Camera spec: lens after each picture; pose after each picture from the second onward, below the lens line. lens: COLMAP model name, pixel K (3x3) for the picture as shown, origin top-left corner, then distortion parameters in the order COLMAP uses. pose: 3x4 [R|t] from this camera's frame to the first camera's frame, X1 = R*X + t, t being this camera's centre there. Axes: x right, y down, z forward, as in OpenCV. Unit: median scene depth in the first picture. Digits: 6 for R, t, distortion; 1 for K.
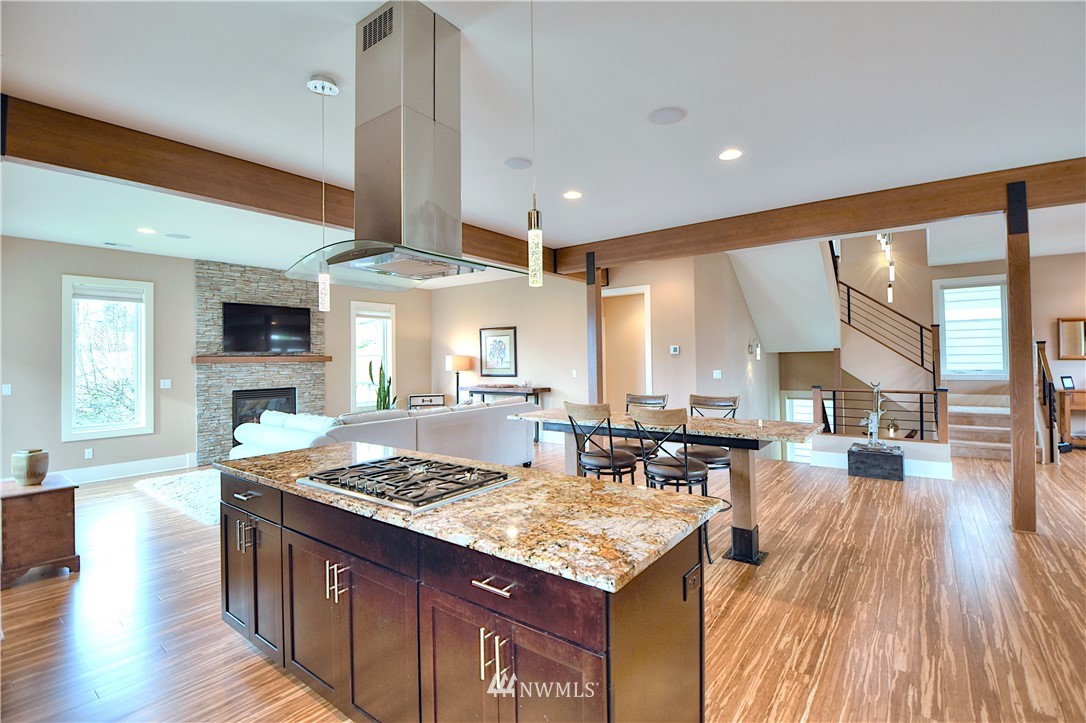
lens RADIAL K [[495.3, 0, 548.1], [0, 495.3, 355.0], [0, 0, 1]] dist [-0.000649, -0.009494]
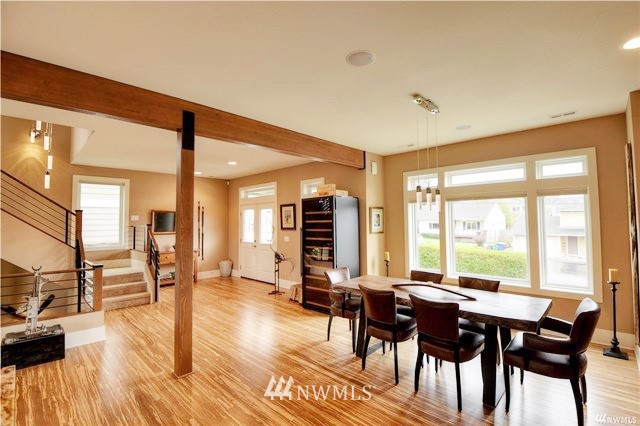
lens RADIAL K [[291.9, 0, 323.0], [0, 291.9, 209.2], [0, 0, 1]] dist [-0.000649, -0.009494]
pose [[0.113740, 0.052147, 0.992141, 0.130408], [-0.000812, 0.998626, -0.052395, -0.027845], [-0.993510, 0.005154, 0.113627, 0.326187]]
